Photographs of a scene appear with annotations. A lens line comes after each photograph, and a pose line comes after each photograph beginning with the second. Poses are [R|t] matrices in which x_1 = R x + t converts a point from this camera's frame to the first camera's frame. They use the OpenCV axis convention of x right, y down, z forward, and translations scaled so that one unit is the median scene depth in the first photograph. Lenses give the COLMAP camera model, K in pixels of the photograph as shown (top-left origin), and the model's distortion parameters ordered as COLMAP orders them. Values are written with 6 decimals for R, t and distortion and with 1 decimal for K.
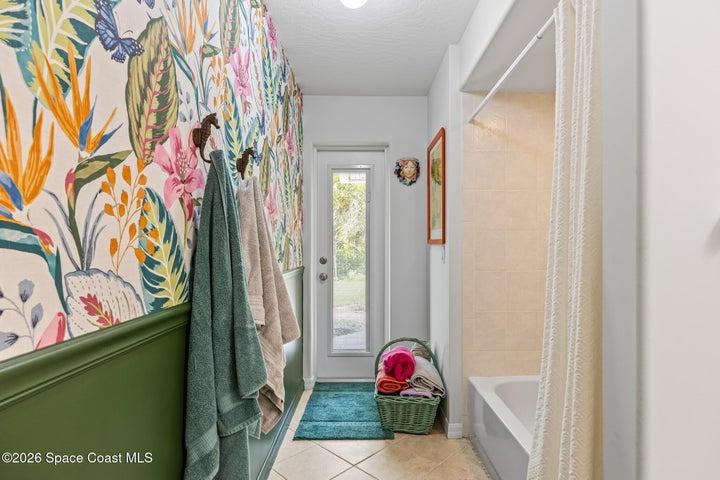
lens RADIAL K [[393.6, 0, 360.6], [0, 393.6, 241.3], [0, 0, 1]] dist [-0.003229, -0.000014]
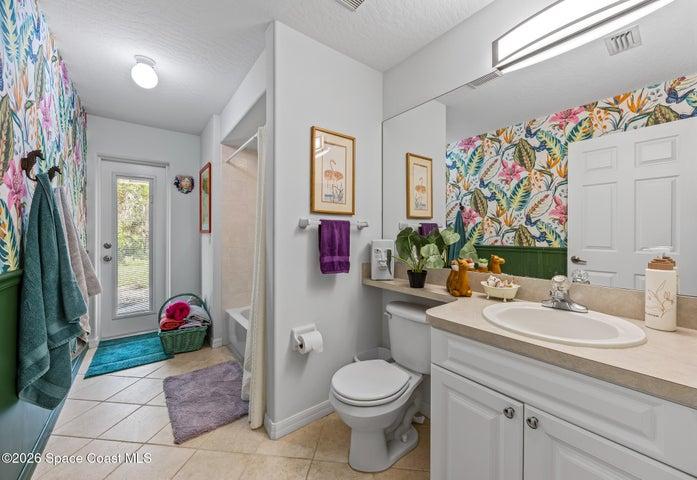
lens RADIAL K [[281.1, 0, 365.5], [0, 281.1, 234.0], [0, 0, 1]] dist [-0.006822, 0.000237]
pose [[0.772313, -0.000620, 0.635242, -0.033424], [-0.005148, 0.999961, 0.007234, -0.000697], [-0.635221, -0.008857, 0.772279, -0.334570]]
